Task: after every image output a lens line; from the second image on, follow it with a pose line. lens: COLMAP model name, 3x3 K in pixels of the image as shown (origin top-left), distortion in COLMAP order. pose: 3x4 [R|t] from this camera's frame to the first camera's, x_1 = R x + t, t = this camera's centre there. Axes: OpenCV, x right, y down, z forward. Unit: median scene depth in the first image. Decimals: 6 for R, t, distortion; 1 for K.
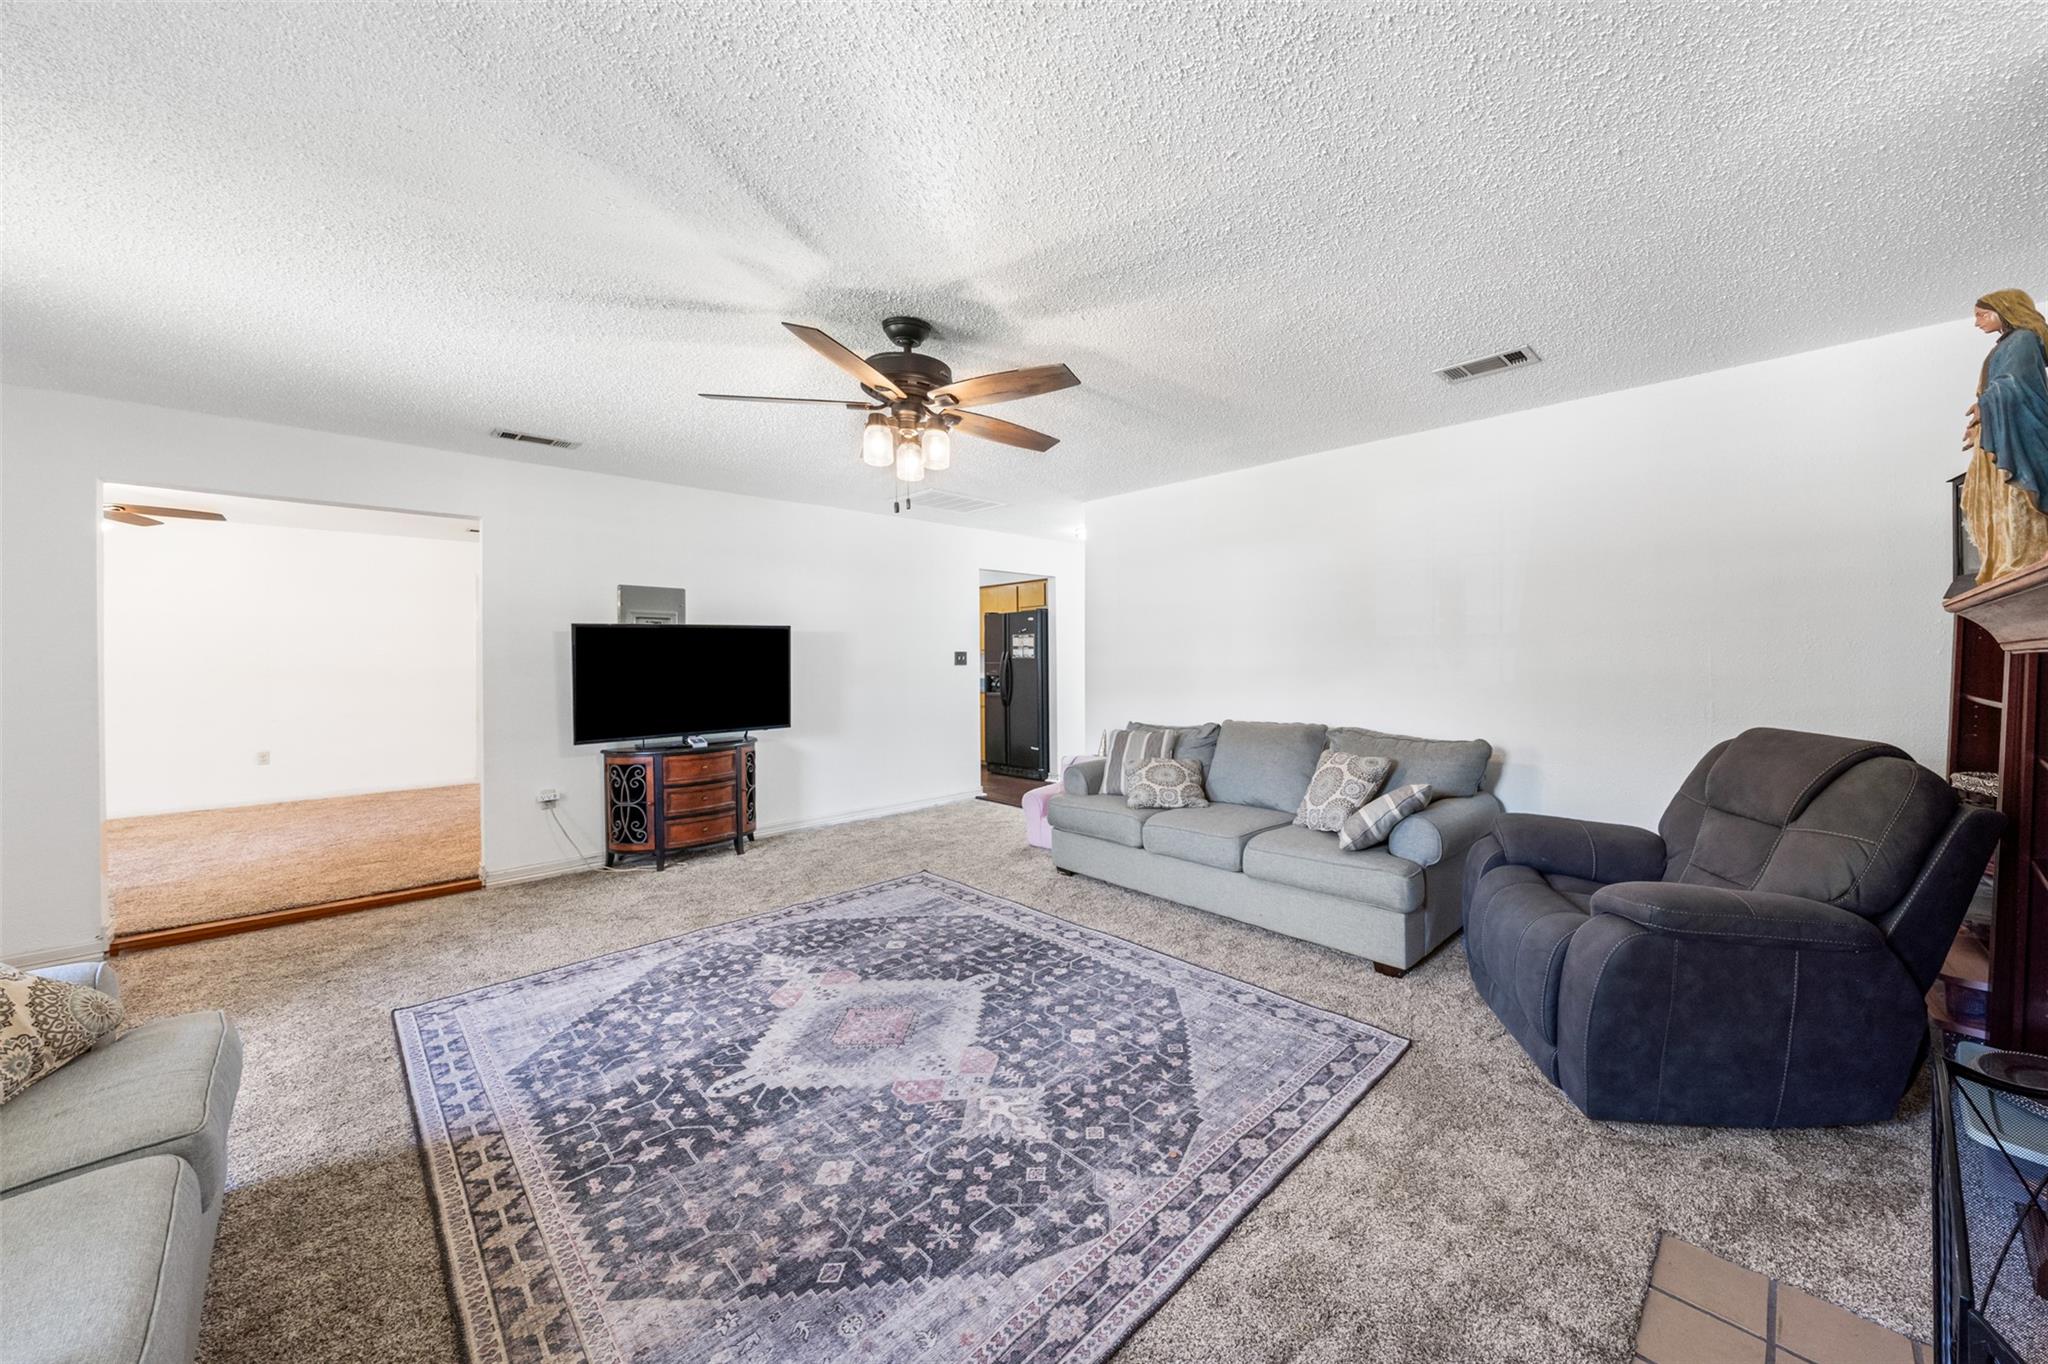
lens RADIAL K [[735.9, 0, 1117.0], [0, 735.9, 658.9], [0, 0, 1]] dist [-0.001106, -0.000265]
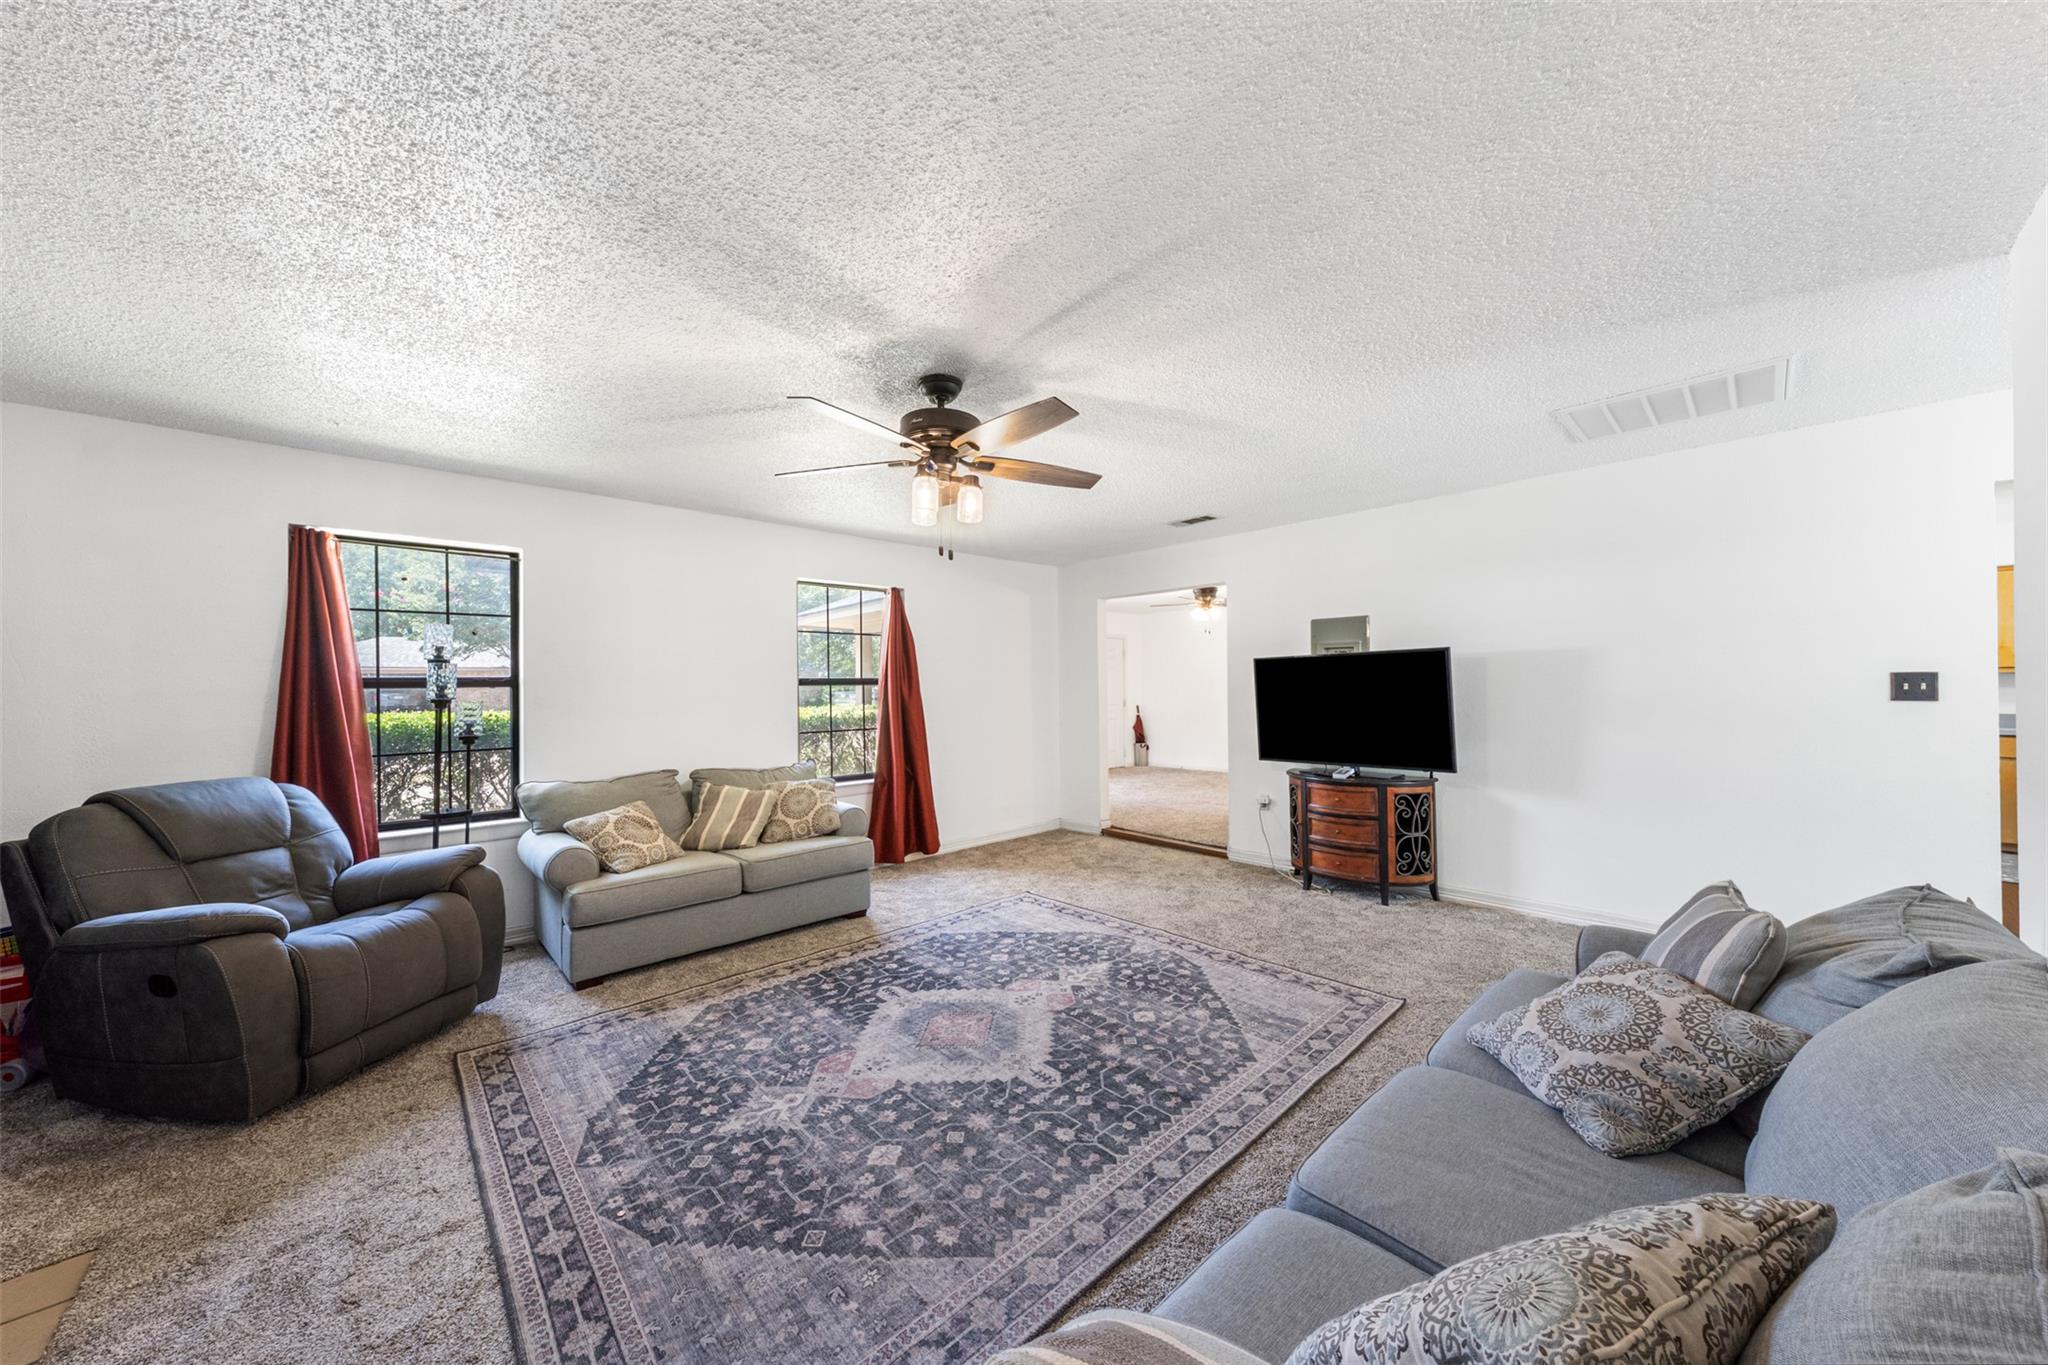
lens RADIAL K [[700.1, 0, 1024.0], [0, 700.1, 682.5], [0, 0, 1]] dist [-0.002598, -0.000225]
pose [[-0.074335, 0.002510, -0.997230, 0.751390], [0.007292, 0.999971, 0.001973, -0.022988], [0.997207, -0.007126, -0.074351, 1.257529]]
